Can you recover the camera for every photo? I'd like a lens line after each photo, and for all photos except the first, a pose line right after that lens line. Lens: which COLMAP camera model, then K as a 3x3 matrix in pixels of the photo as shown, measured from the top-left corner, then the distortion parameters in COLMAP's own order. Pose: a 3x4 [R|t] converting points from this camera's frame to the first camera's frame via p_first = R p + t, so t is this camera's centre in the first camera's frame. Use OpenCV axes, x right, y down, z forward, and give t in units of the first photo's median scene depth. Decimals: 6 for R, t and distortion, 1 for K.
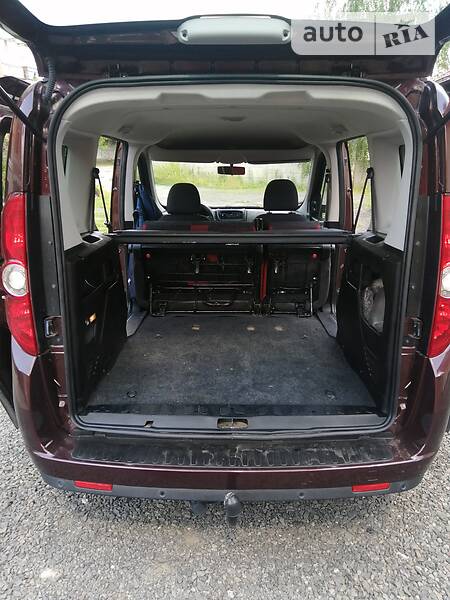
lens RADIAL K [[479.4, 0, 223.0], [0, 479.4, 299.4], [0, 0, 1]] dist [0.013656, -0.038553]
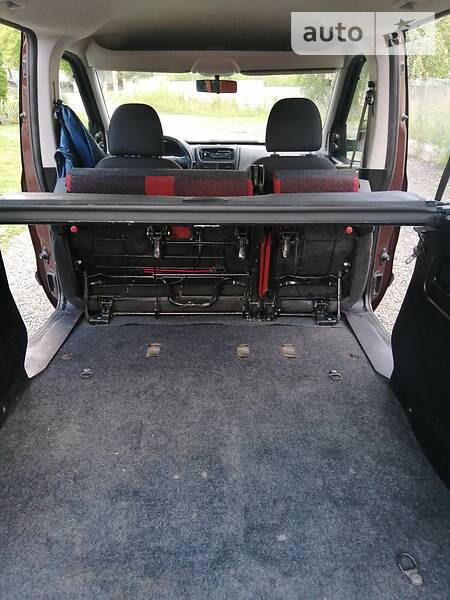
lens RADIAL K [[479.4, 0, 228.3], [0, 479.4, 301.8], [0, 0, 1]] dist [0.013656, -0.038553]
pose [[0.999802, -0.002627, 0.019715, 0.024339], [-0.000157, 0.990164, 0.139910, -0.080470], [-0.019889, -0.139886, 0.989968, 0.367038]]
